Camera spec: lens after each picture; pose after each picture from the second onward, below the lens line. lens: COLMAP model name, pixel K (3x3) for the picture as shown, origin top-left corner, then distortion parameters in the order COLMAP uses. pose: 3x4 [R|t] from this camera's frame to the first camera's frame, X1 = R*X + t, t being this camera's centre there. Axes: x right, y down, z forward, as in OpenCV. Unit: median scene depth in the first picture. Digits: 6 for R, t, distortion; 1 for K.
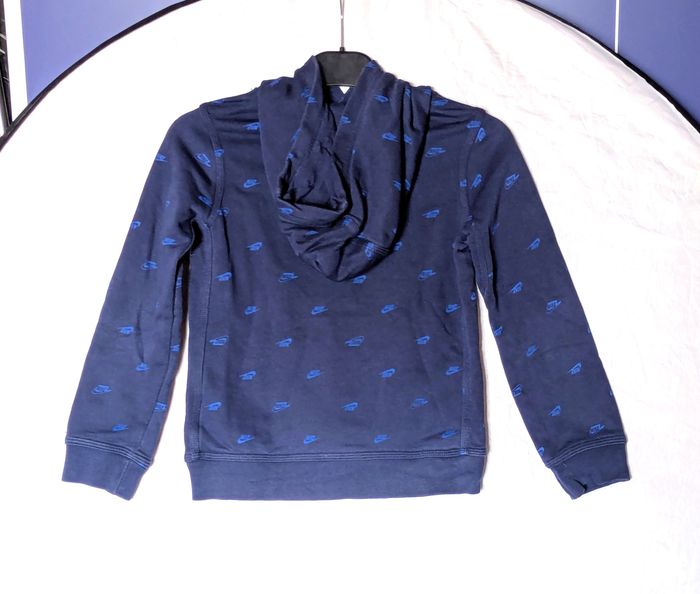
lens RADIAL K [[1107.3, 0, 349.6], [0, 1107.3, 296.6], [0, 0, 1]] dist [0.008368, 0.000000]
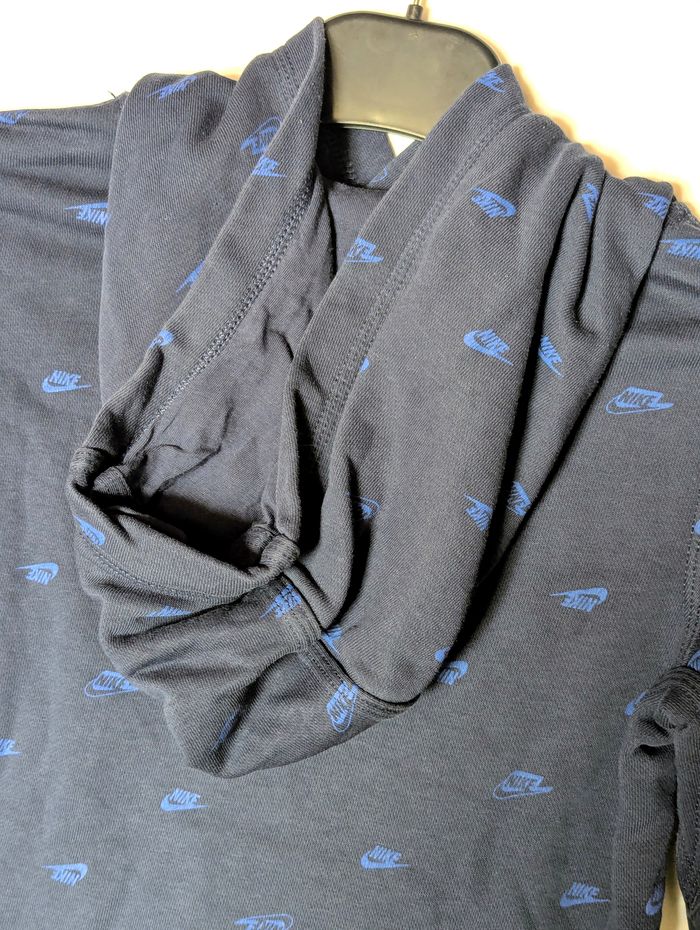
lens RADIAL K [[1232.0, 0, 350.8], [0, 1232.0, 465.6], [0, 0, 1]] dist [0.030708, 0.000000]
pose [[0.967896, 0.209112, -0.139463, 0.052437], [-0.187731, 0.970373, 0.152098, -0.153626], [0.167136, -0.121034, 0.978477, 0.660780]]
